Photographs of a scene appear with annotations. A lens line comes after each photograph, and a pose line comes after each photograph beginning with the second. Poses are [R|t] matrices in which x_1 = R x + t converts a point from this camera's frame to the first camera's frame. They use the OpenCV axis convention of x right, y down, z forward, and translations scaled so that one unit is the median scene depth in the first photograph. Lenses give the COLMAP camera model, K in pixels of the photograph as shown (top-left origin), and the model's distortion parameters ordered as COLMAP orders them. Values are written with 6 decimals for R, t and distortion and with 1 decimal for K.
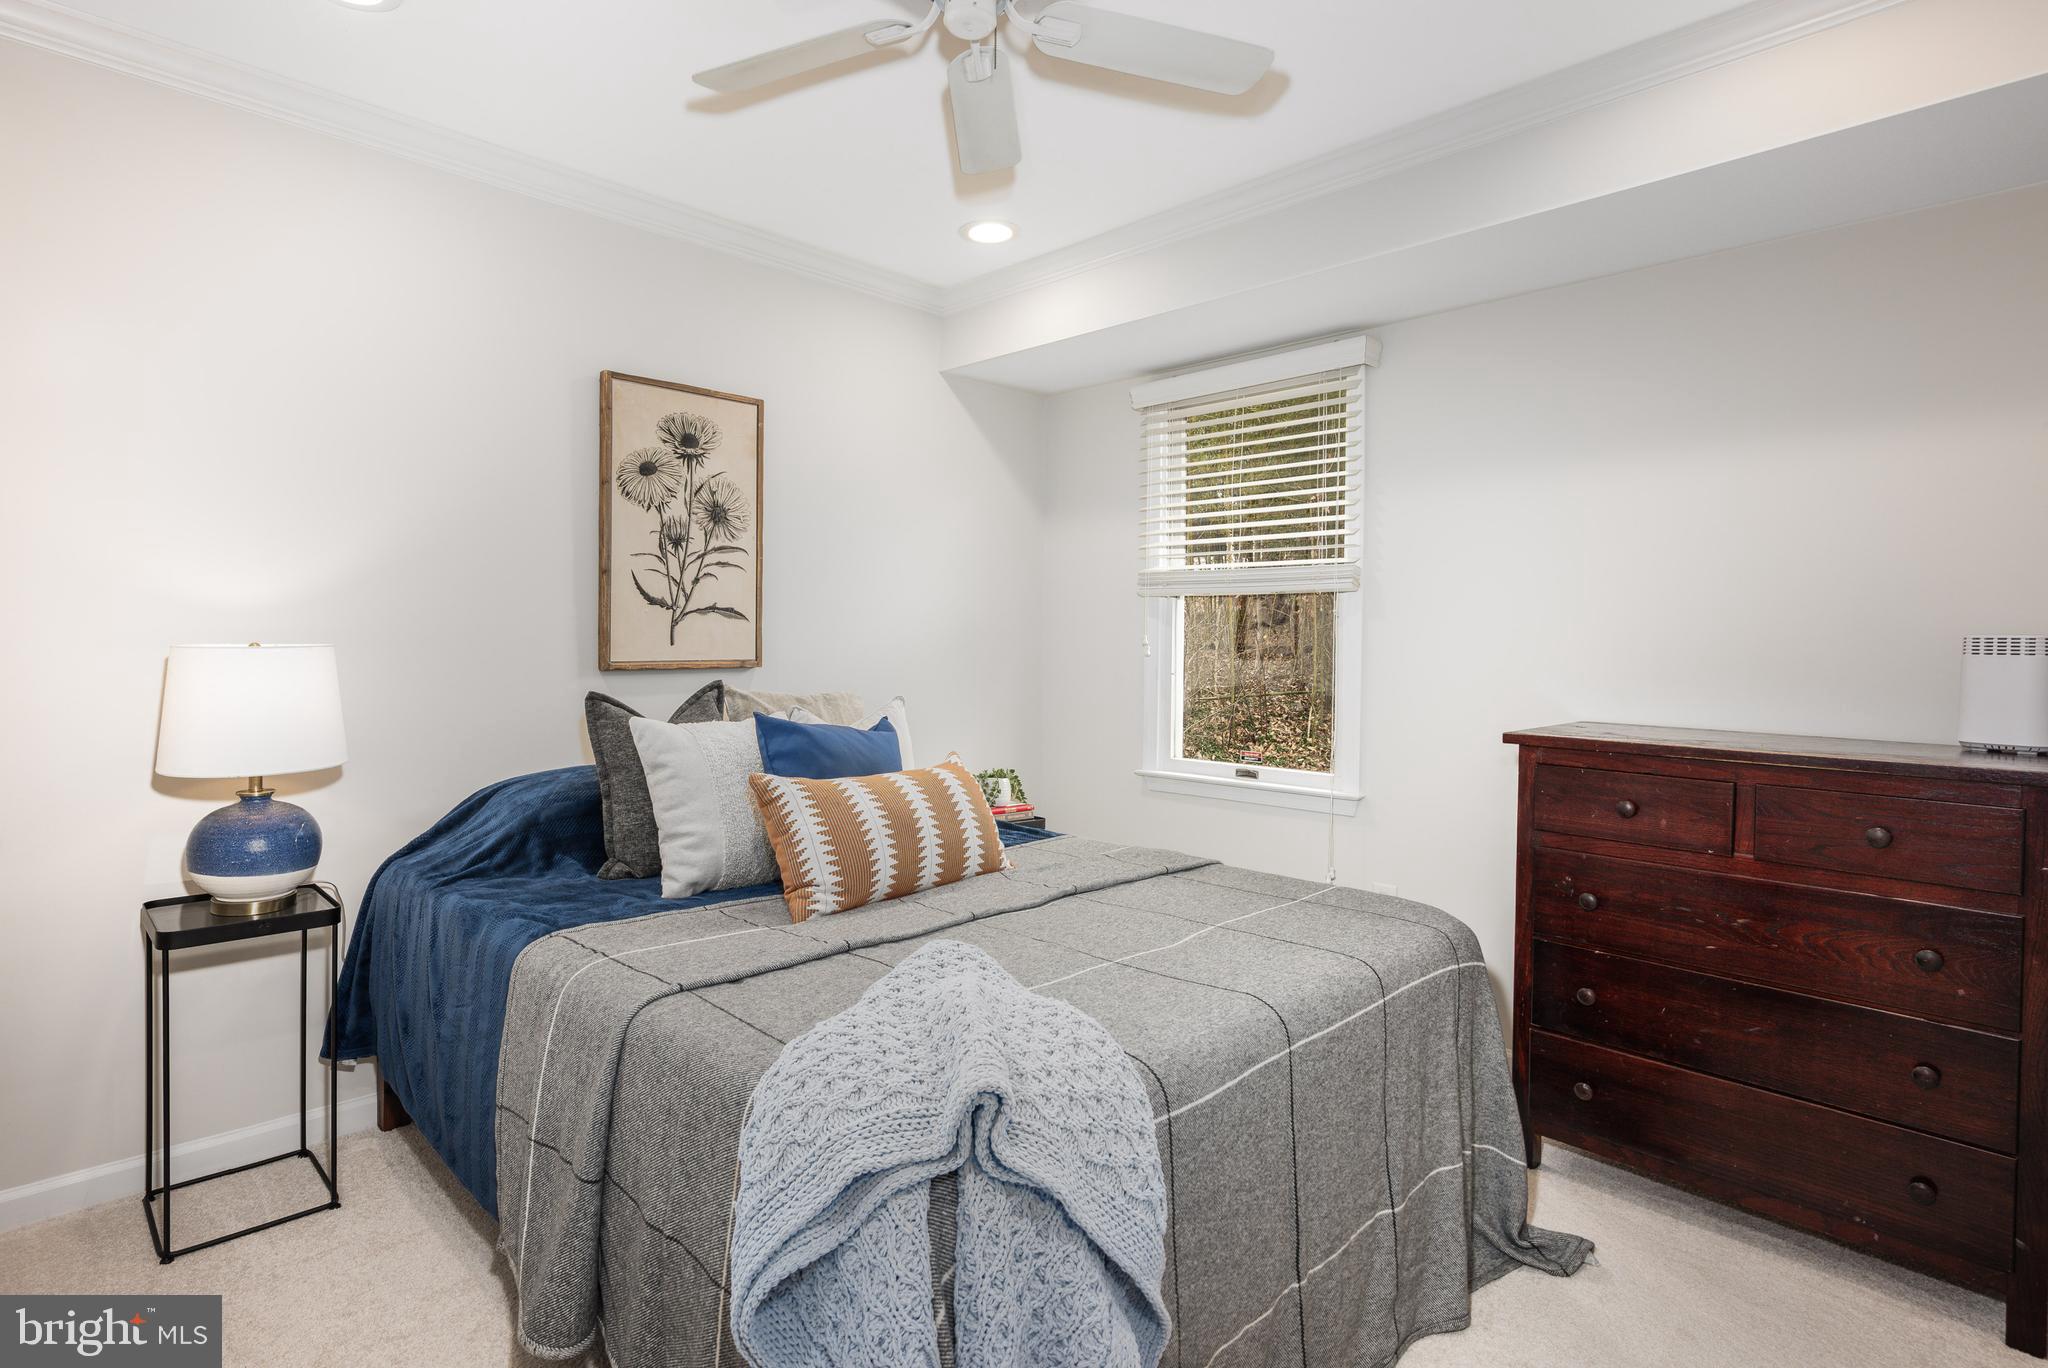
lens RADIAL K [[997.5, 0, 1022.6], [0, 997.5, 667.4], [0, 0, 1]] dist [0.000409, 0.001145]
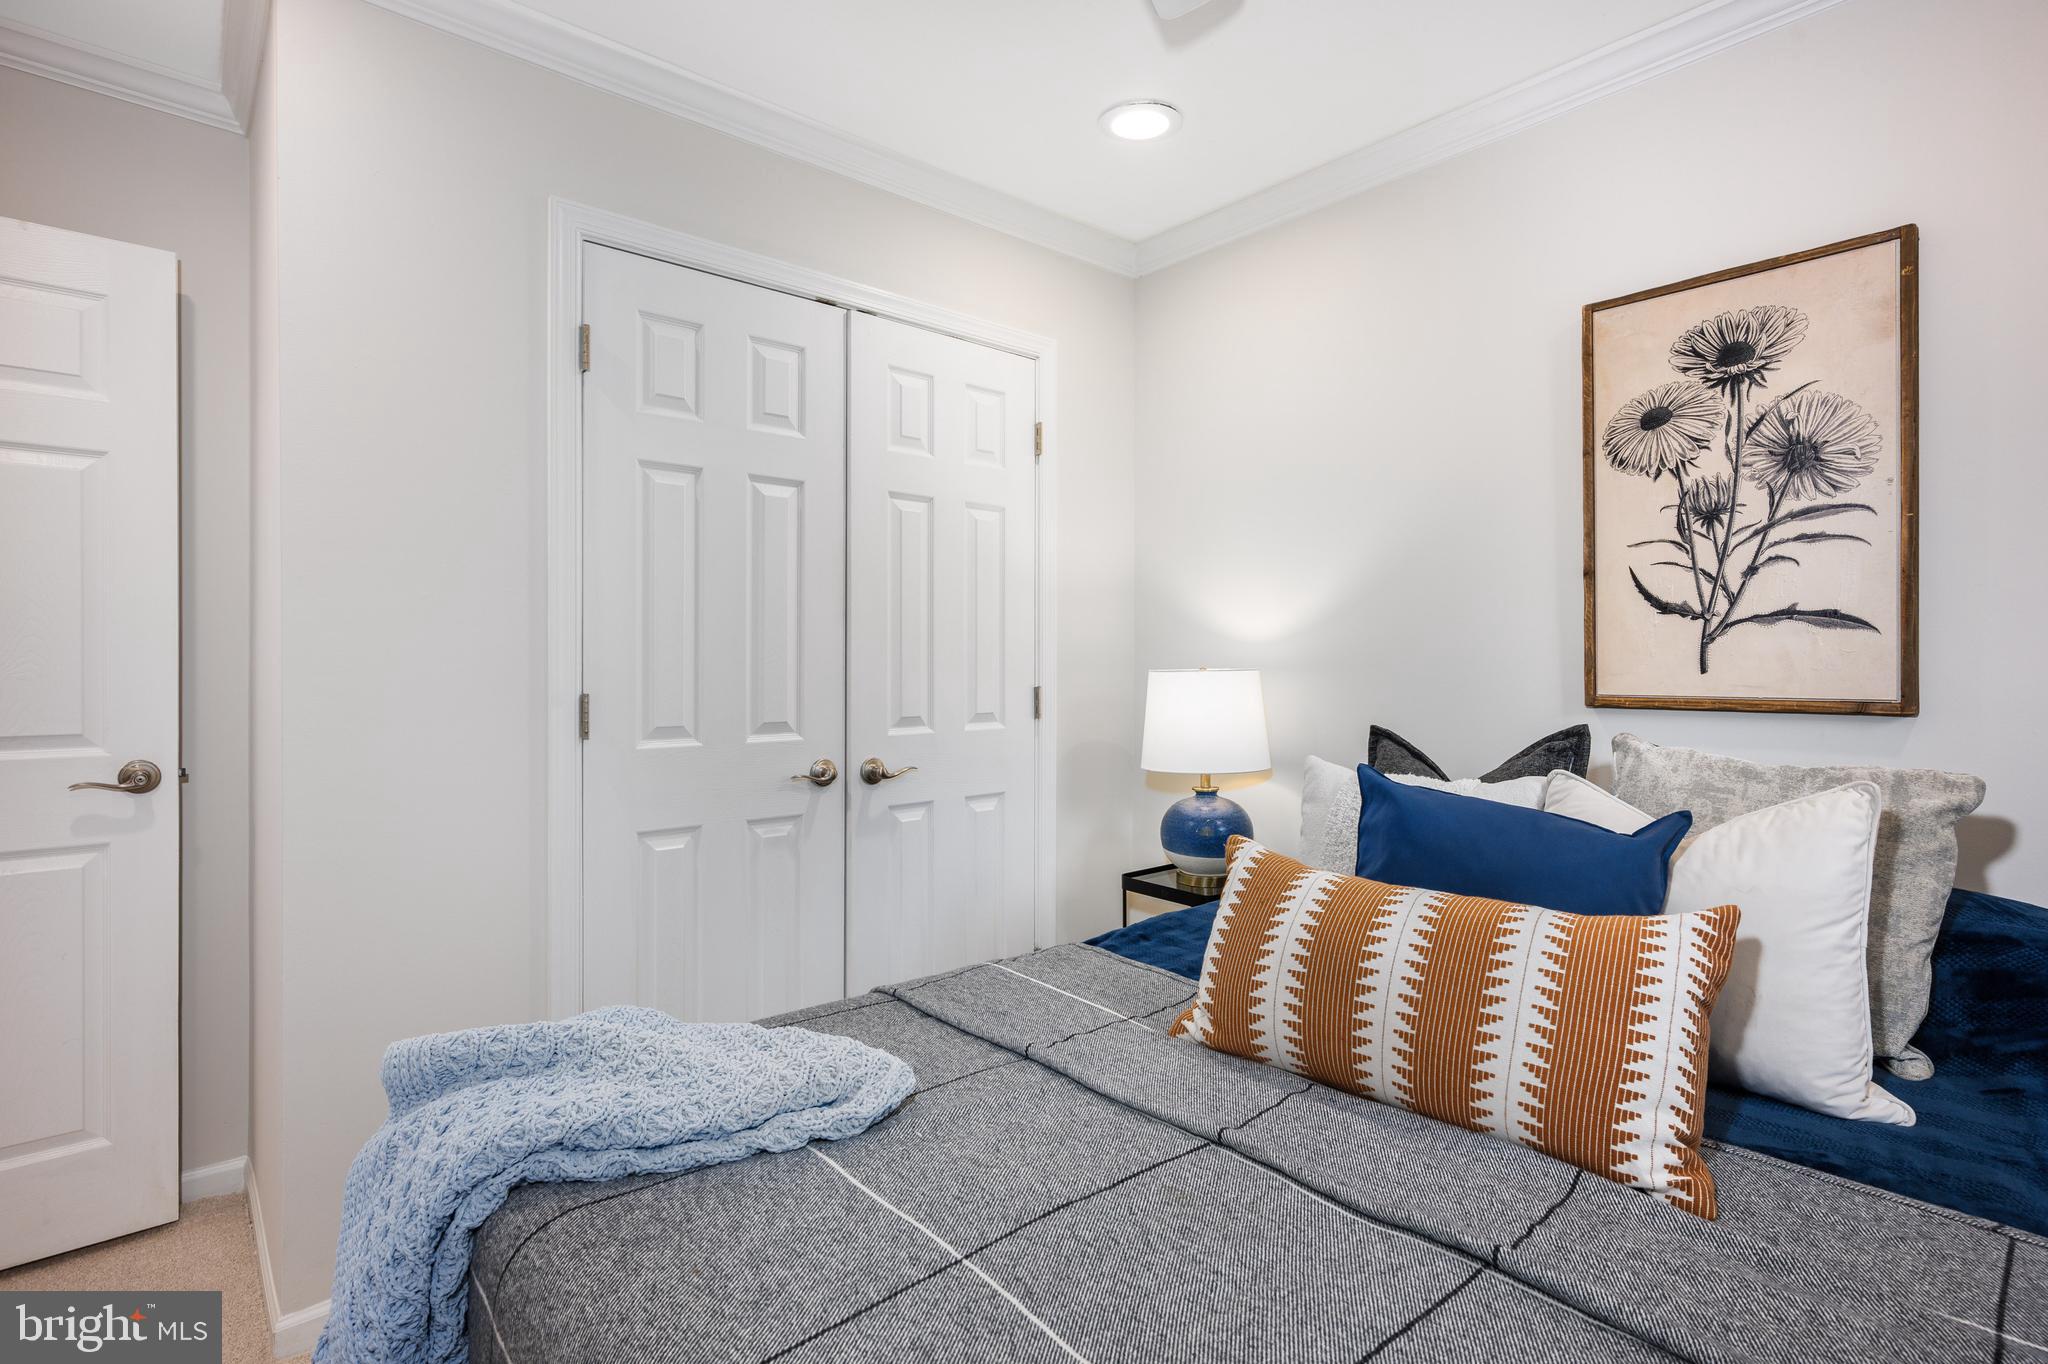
lens RADIAL K [[997.5, 0, 1022.6], [0, 997.5, 665.4], [0, 0, 1]] dist [0.000409, 0.001145]
pose [[-0.076870, -0.010368, -0.996987, 0.336842], [-0.037477, 0.999269, -0.007502, -0.005806], [0.996337, 0.036787, -0.077202, 0.602587]]
